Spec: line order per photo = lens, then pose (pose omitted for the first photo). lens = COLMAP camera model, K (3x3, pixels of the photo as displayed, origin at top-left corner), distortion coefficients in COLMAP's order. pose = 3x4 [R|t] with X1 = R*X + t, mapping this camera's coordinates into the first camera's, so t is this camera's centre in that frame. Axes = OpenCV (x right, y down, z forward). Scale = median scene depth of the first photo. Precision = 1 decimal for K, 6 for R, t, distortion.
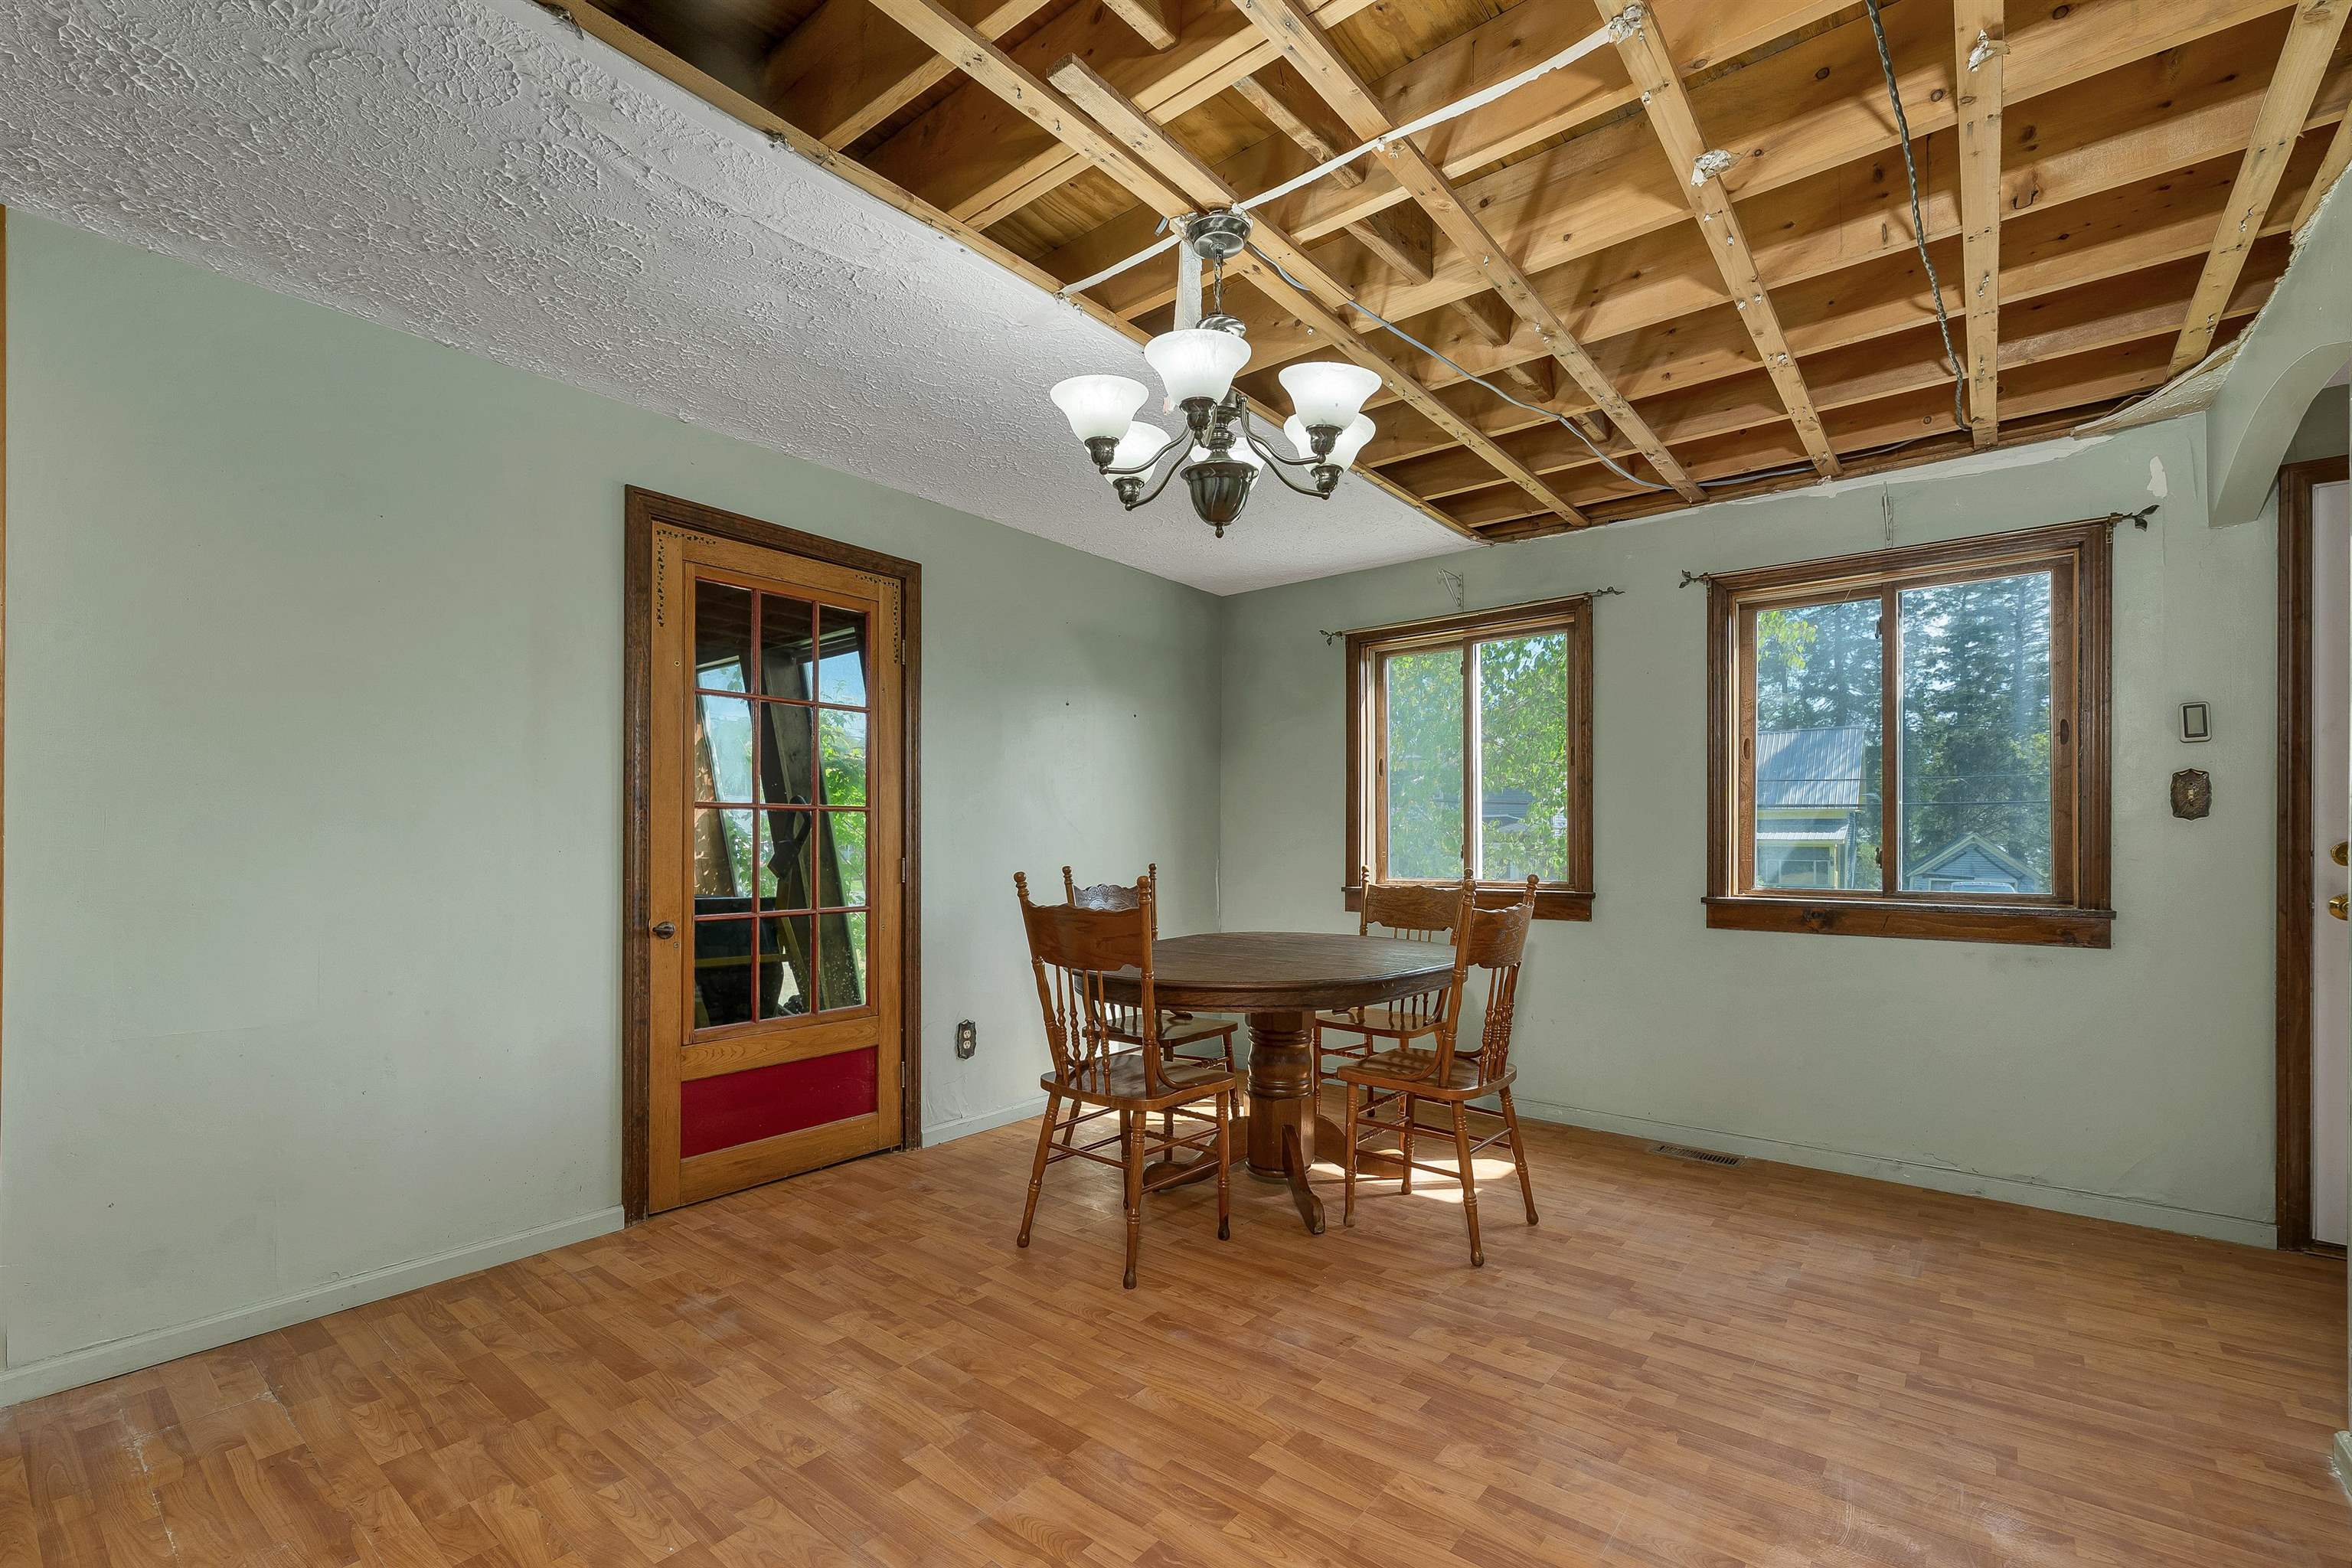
lens RADIAL K [[1014.6, 0, 1175.4], [0, 1014.6, 840.2], [0, 0, 1]] dist [-0.002686, -0.000229]
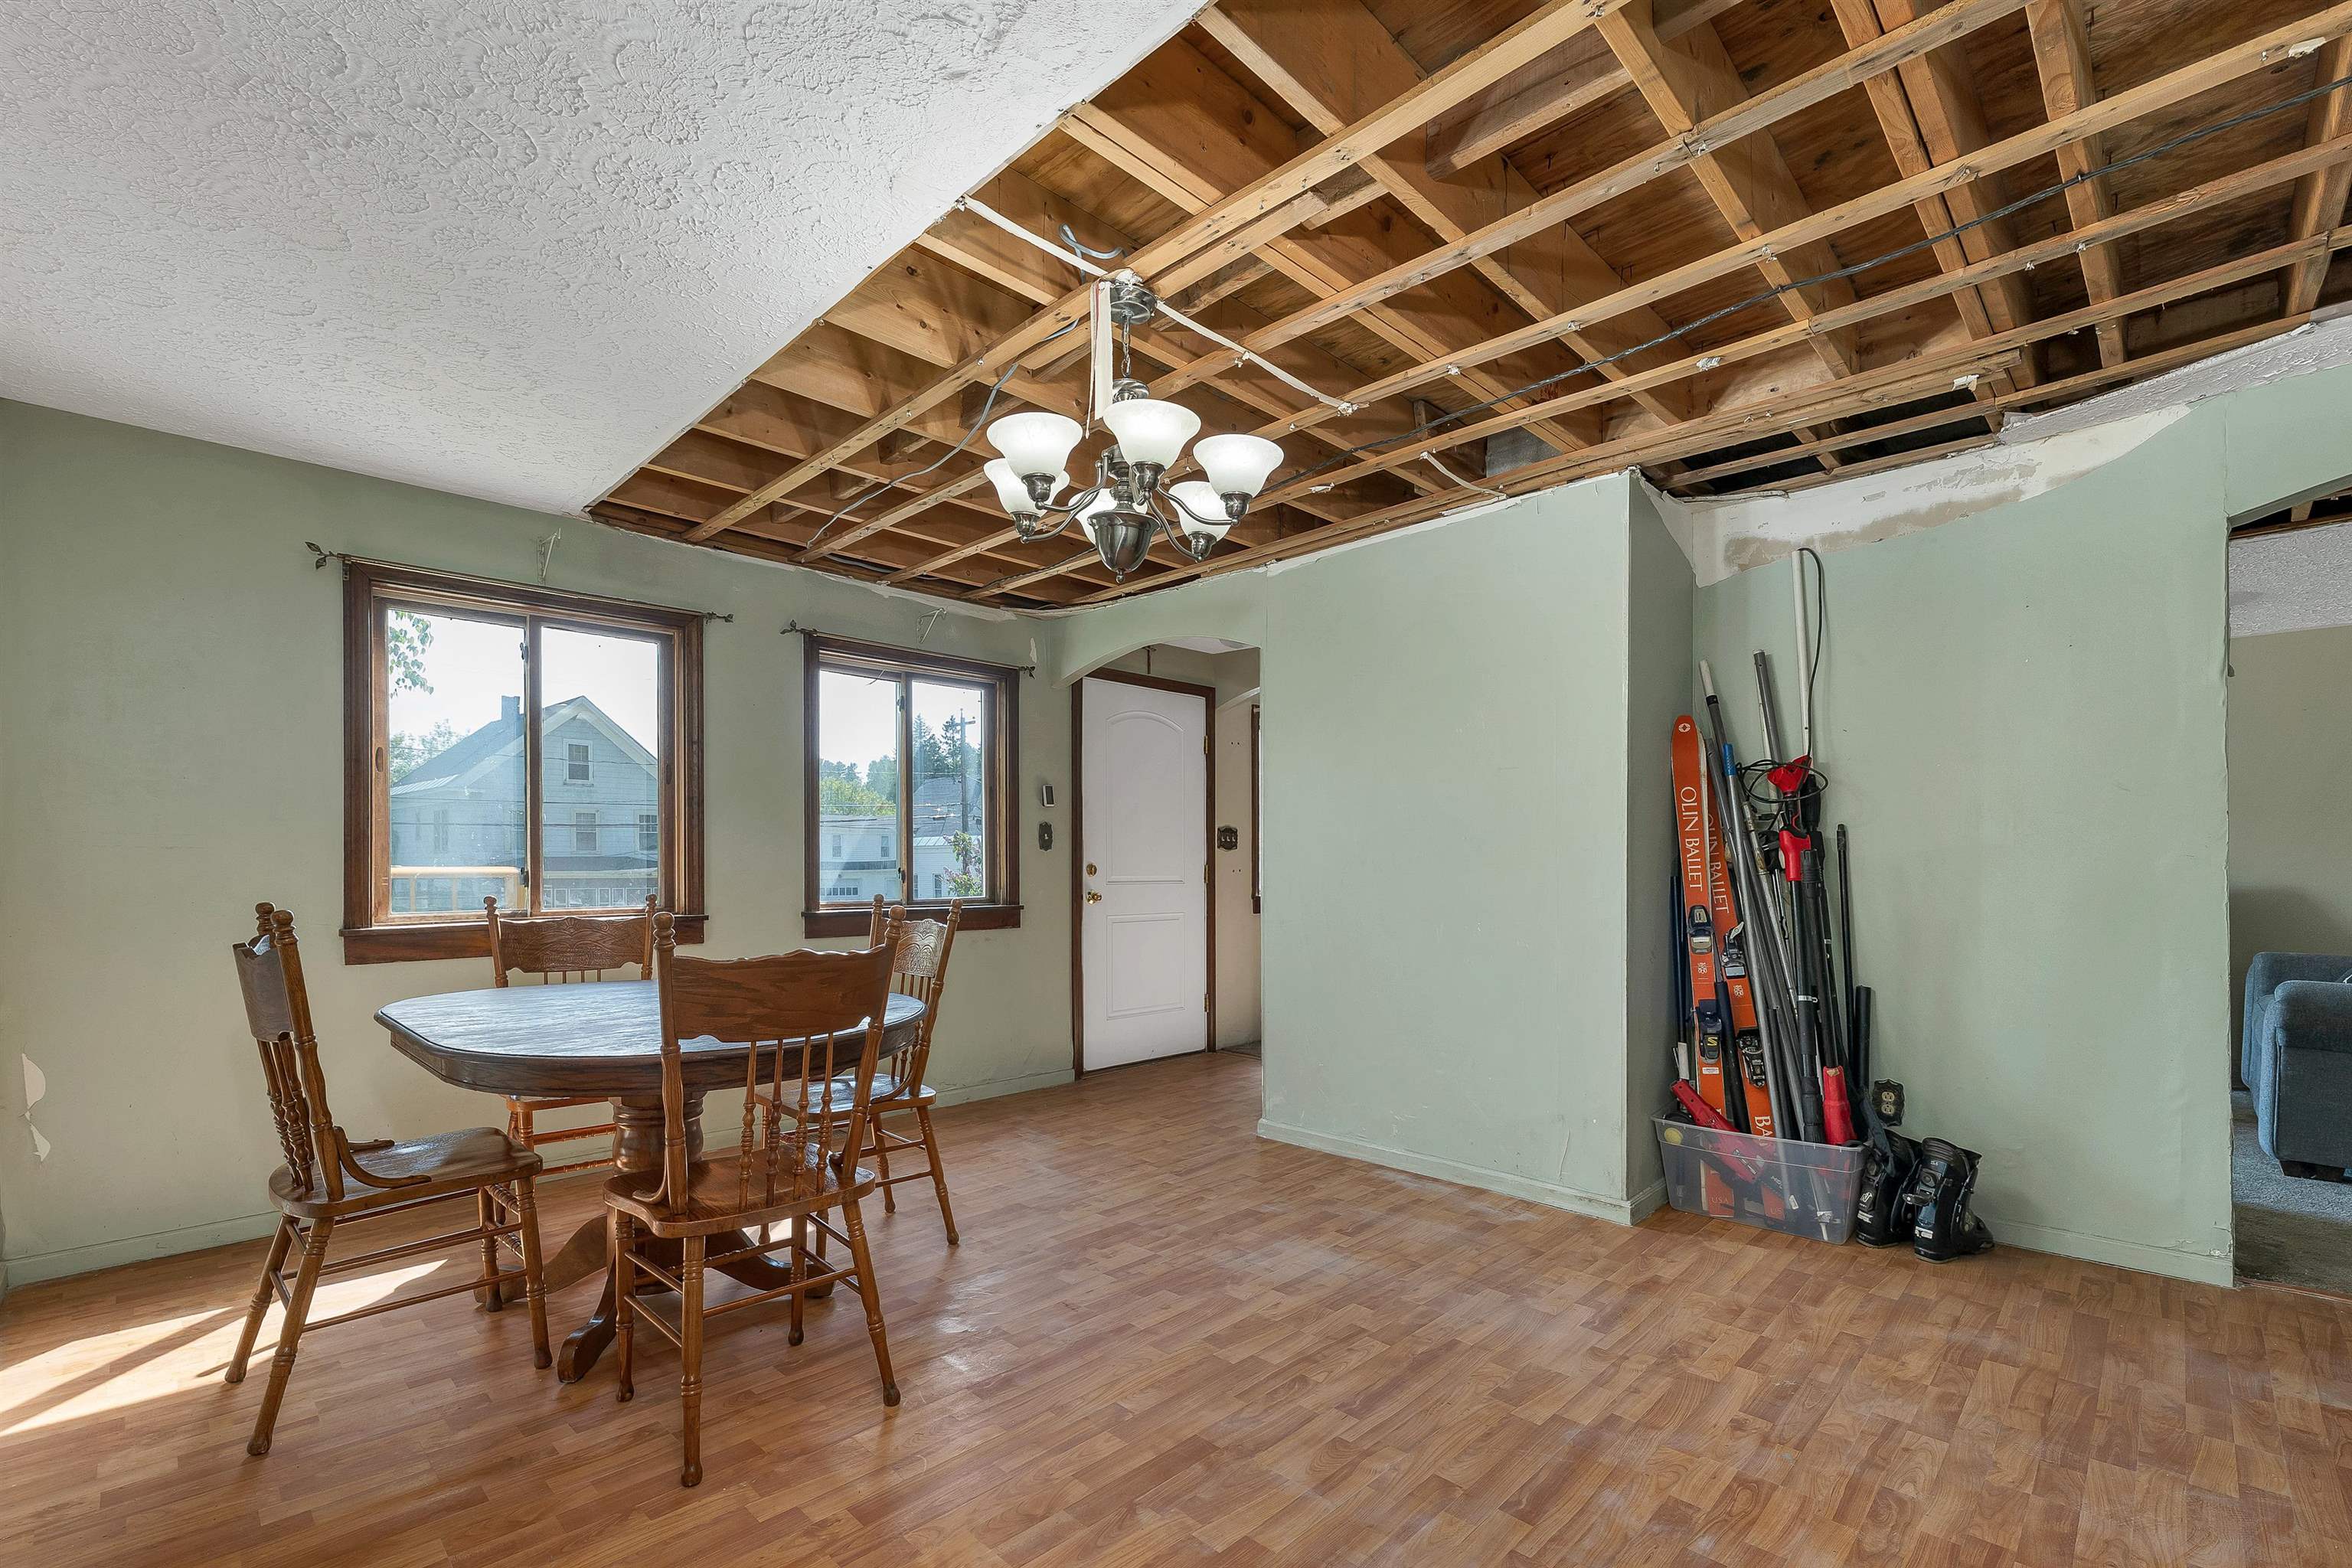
lens RADIAL K [[1030.1, 0, 1176.9], [0, 1030.1, 863.6], [0, 0, 1]] dist [0.000533, -0.000082]
pose [[0.100434, -0.002554, 0.994940, -0.849189], [0.000666, 0.999997, 0.002500, -0.001788], [-0.994944, 0.000411, 0.100435, 0.679017]]
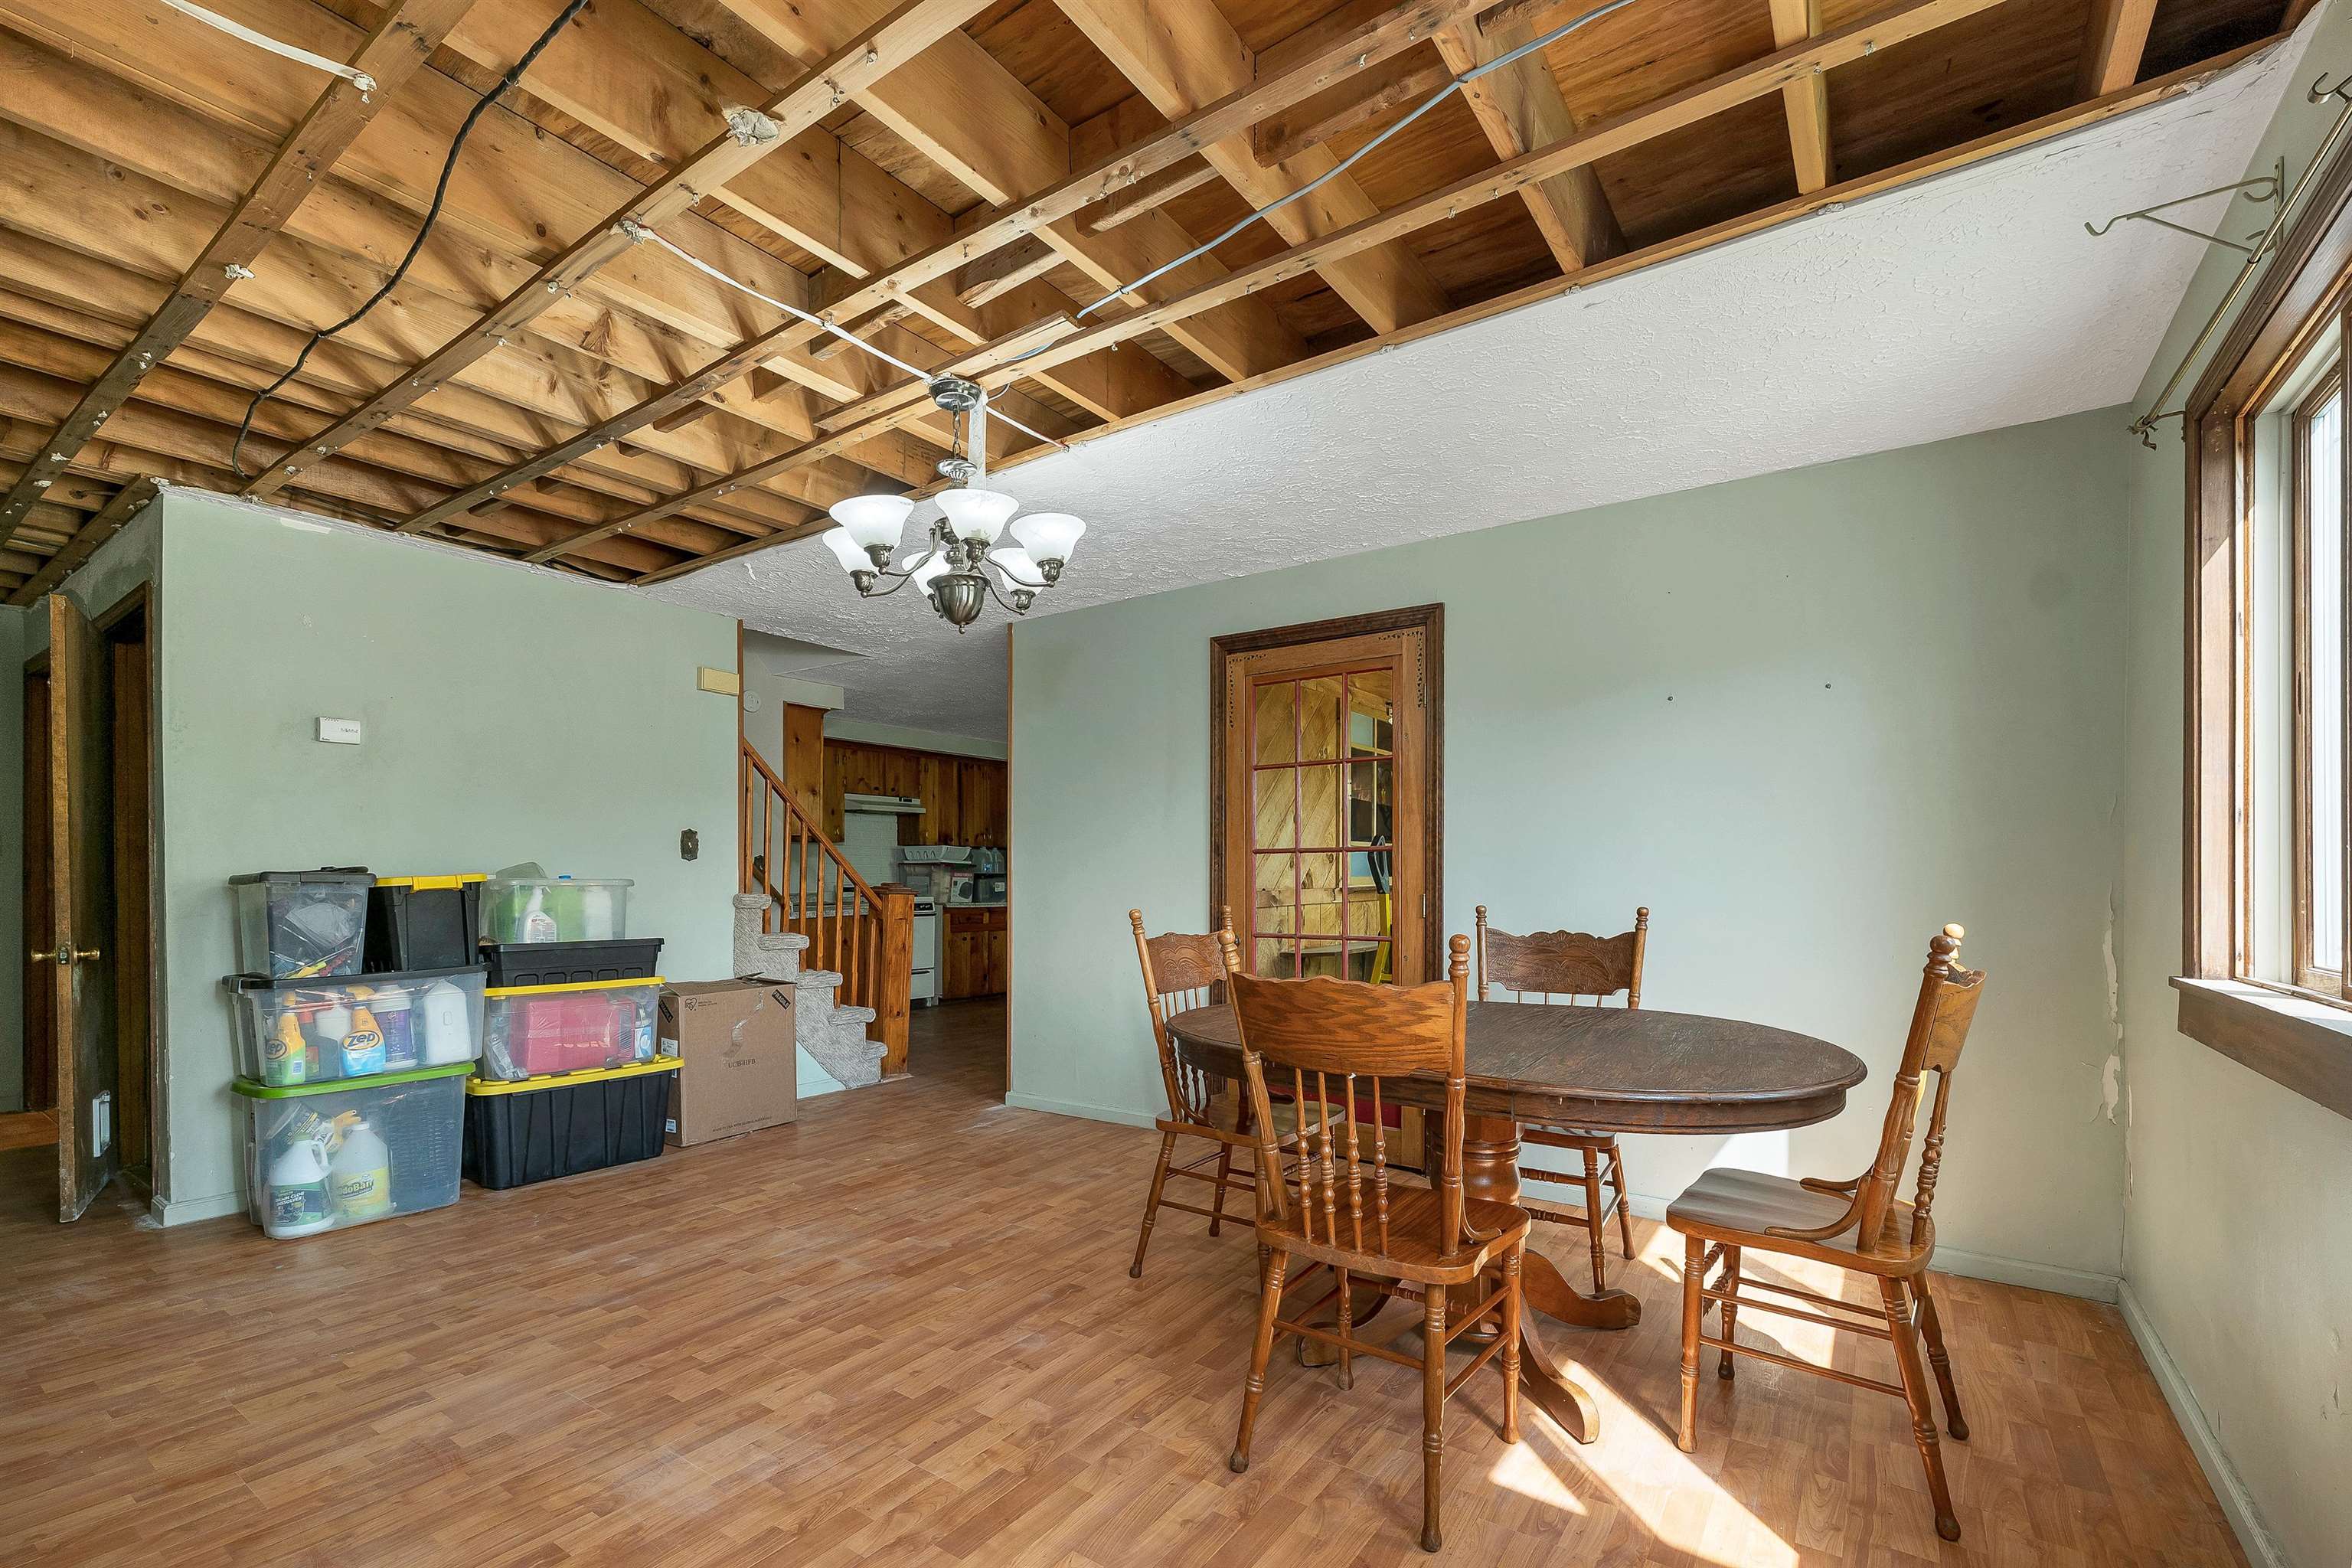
lens RADIAL K [[1023.4, 0, 1180.3], [0, 1023.4, 876.2], [0, 0, 1]] dist [0.000605, 0.000088]
pose [[0.071131, -0.004301, -0.997458, 1.071715], [-0.000179, 0.999991, -0.004324, 0.005542], [0.997467, 0.000486, 0.071130, 0.959544]]
